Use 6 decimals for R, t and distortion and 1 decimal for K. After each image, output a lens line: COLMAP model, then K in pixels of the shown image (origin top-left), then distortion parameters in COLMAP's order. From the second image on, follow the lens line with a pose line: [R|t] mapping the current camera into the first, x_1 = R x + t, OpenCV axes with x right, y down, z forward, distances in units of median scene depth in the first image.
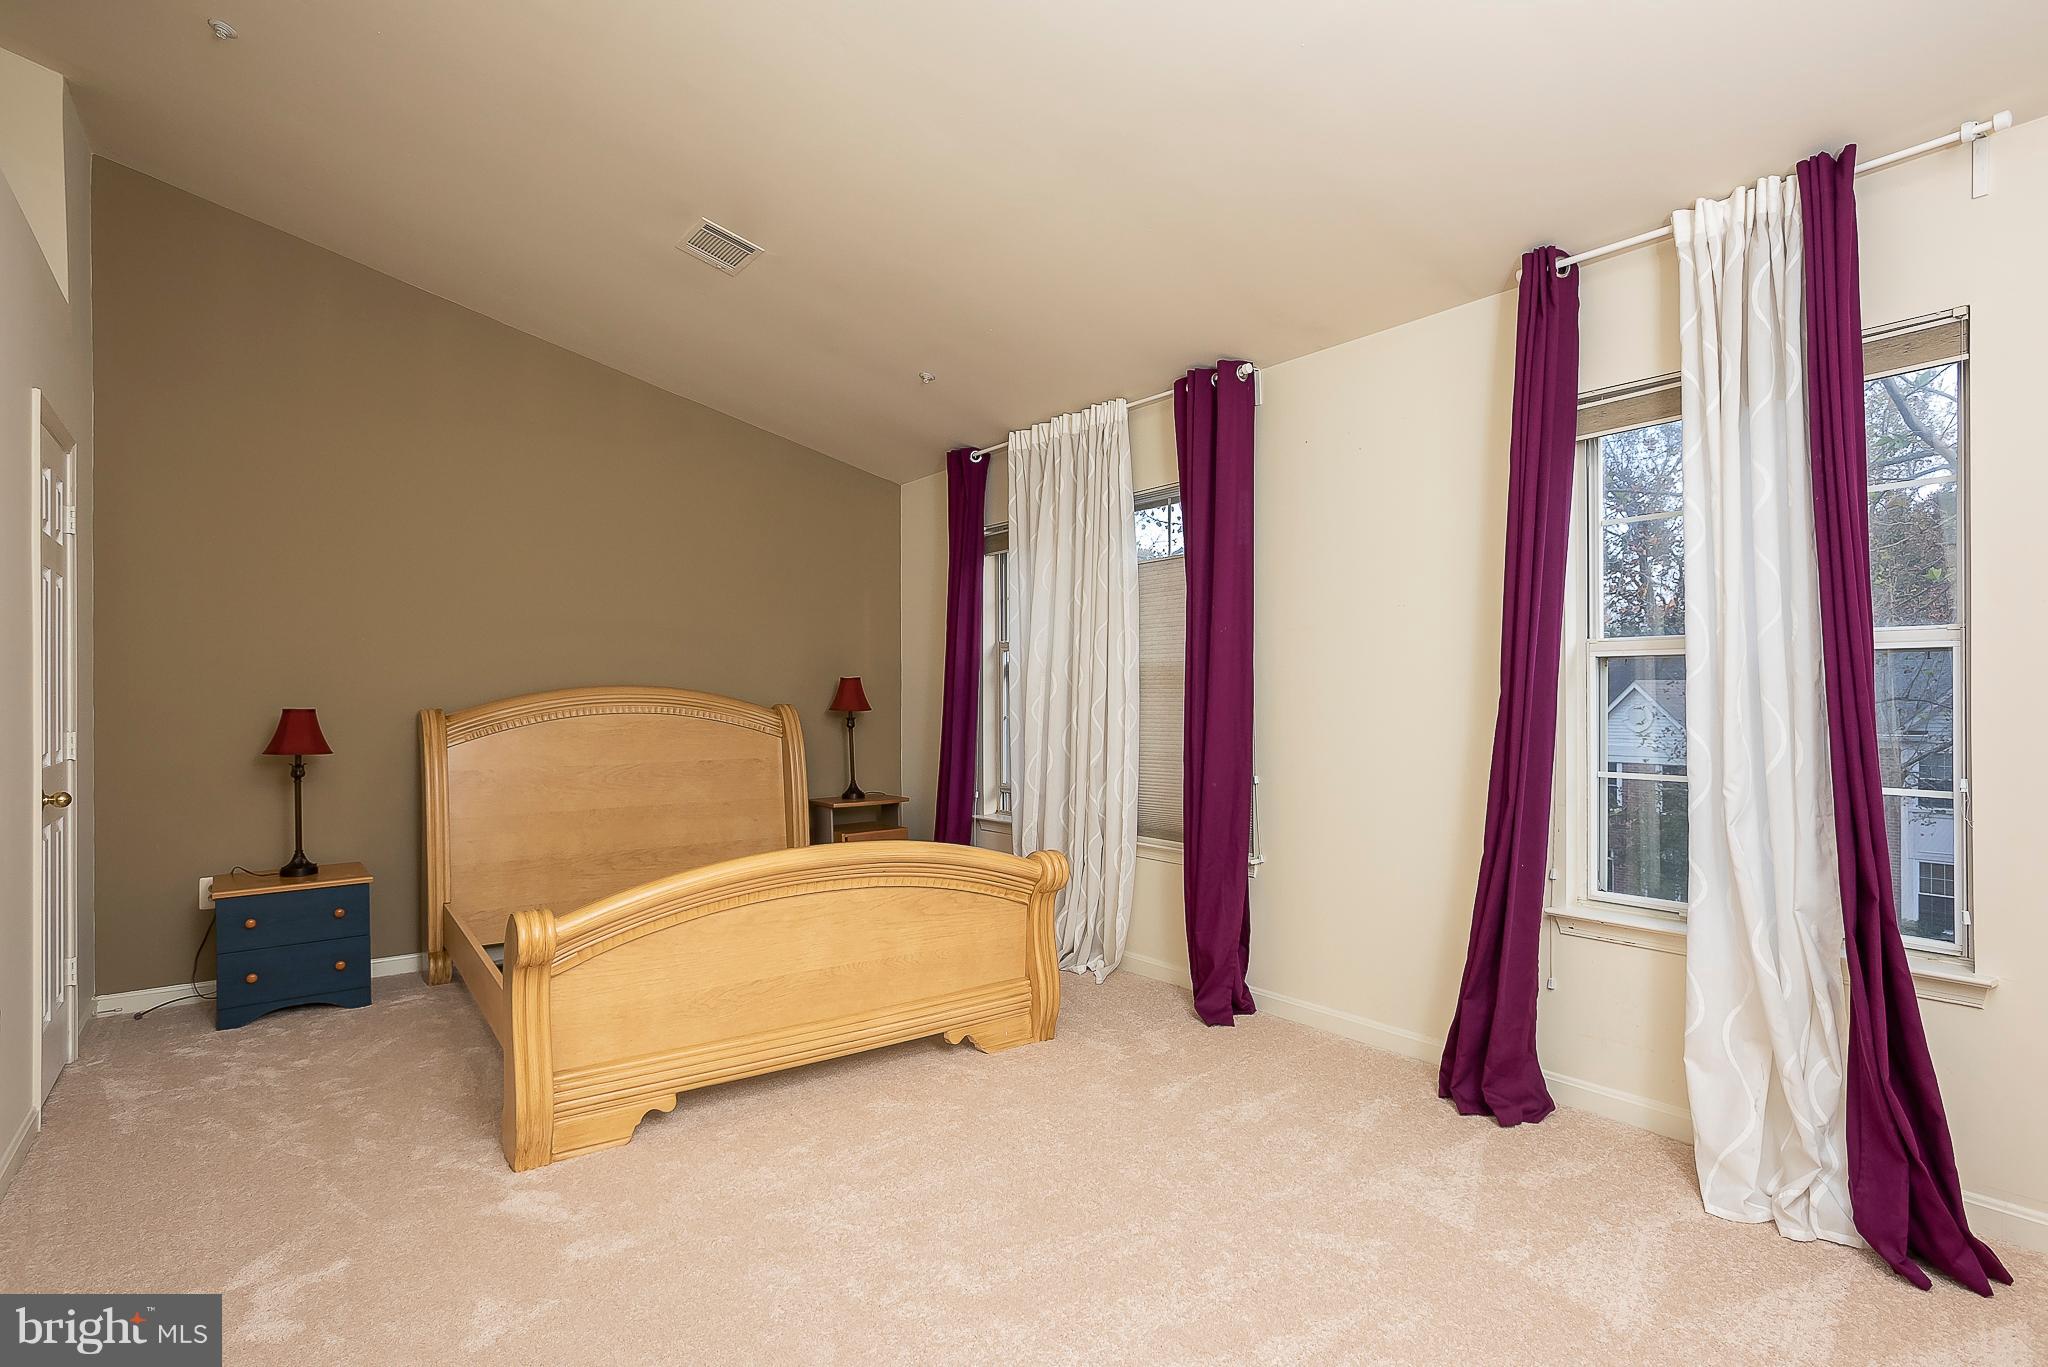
lens RADIAL K [[1066.0, 0, 1036.0], [0, 1066.0, 702.8], [0, 0, 1]] dist [0.000977, 0.000703]
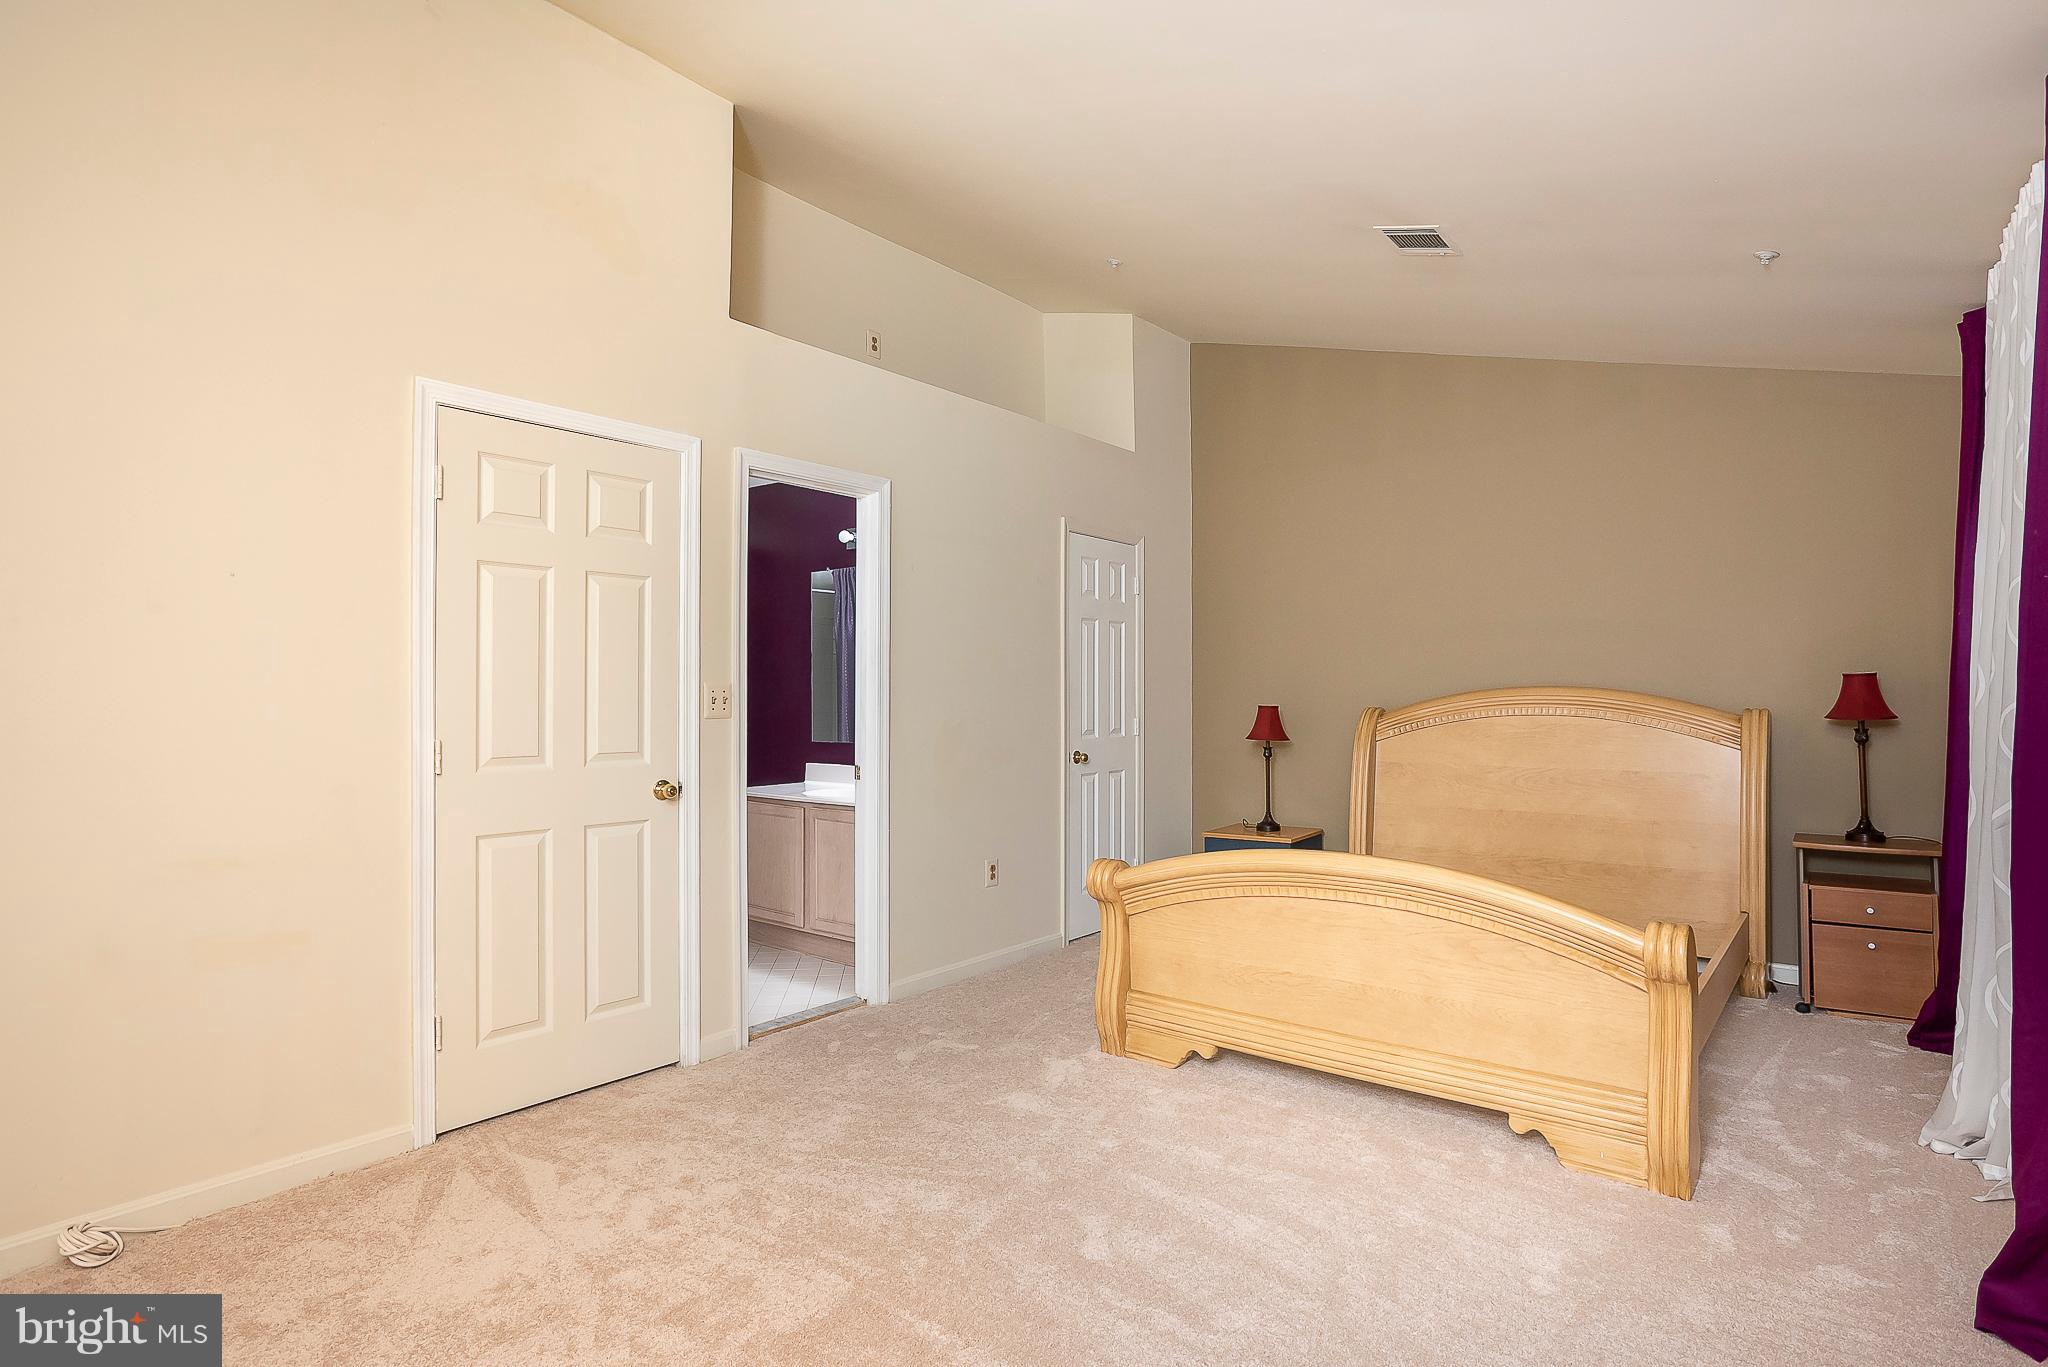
lens RADIAL K [[1066.0, 0, 1036.0], [0, 1066.0, 702.8], [0, 0, 1]] dist [0.000977, 0.000703]
pose [[0.261102, 0.010290, -0.965256, 0.520708], [-0.007668, 0.999934, 0.008586, -0.007422], [0.965281, 0.005160, 0.261164, 0.376502]]
